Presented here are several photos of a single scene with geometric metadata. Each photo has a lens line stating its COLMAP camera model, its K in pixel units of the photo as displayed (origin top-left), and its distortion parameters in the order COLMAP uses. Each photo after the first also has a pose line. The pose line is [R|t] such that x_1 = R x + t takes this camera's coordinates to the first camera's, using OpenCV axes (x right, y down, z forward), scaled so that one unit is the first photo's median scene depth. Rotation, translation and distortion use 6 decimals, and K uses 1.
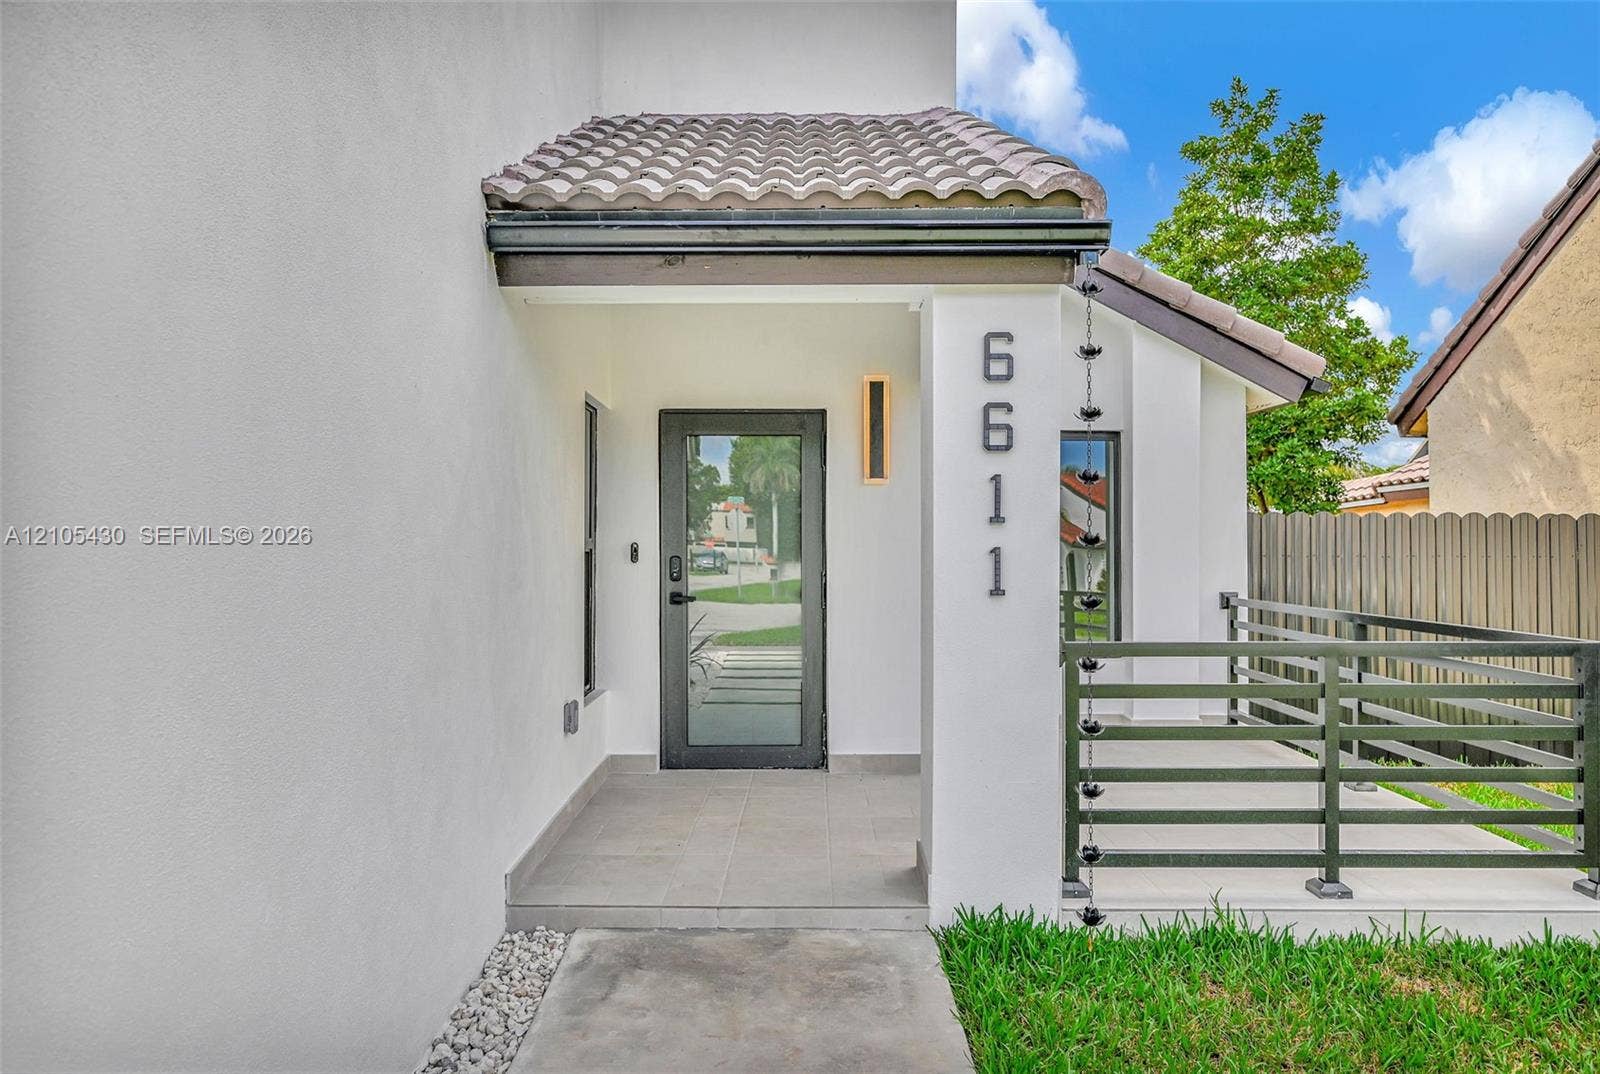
lens RADIAL K [[1047.2, 0, 800.0], [0, 1047.2, 537.0], [0, 0, 1]] dist [0.002963, 0.000767]
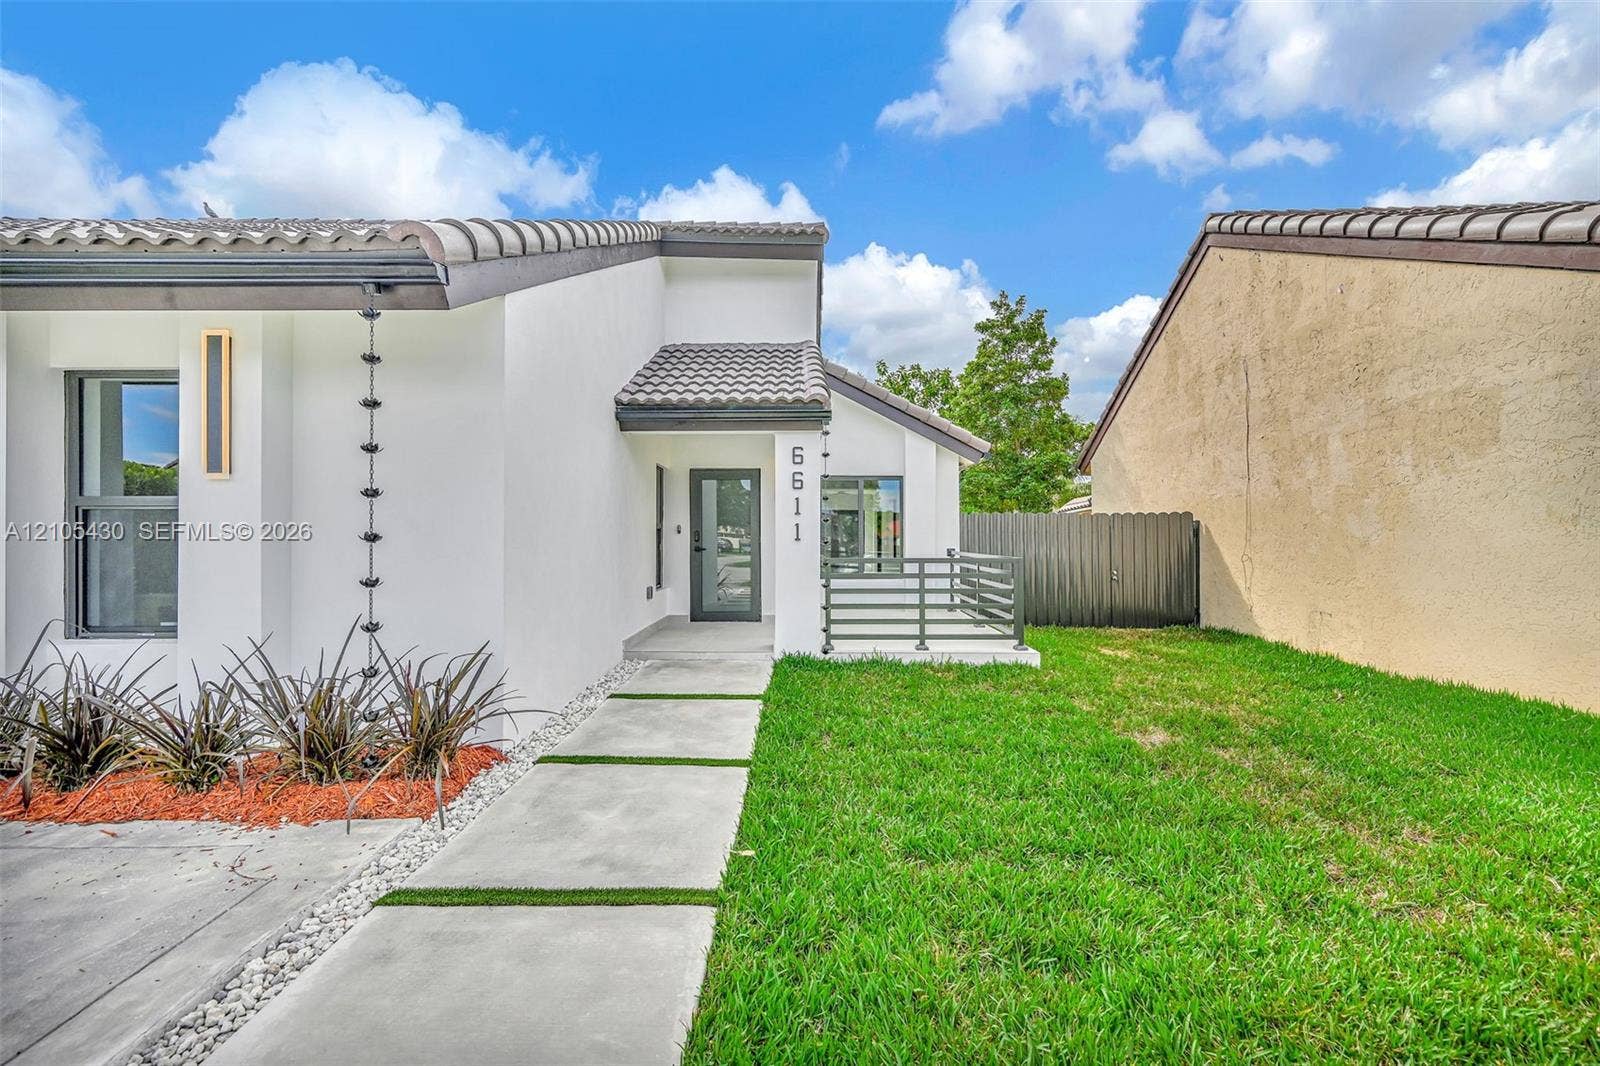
lens RADIAL K [[638.8, 0, 800.0], [0, 638.8, 533.0], [0, 0, 1]] dist [-0.000139, -0.000057]
pose [[0.999898, -0.001580, -0.014210, 0.161318], [0.001613, 0.999996, 0.002296, 0.023373], [0.014206, -0.002318, 0.999896, -0.523852]]
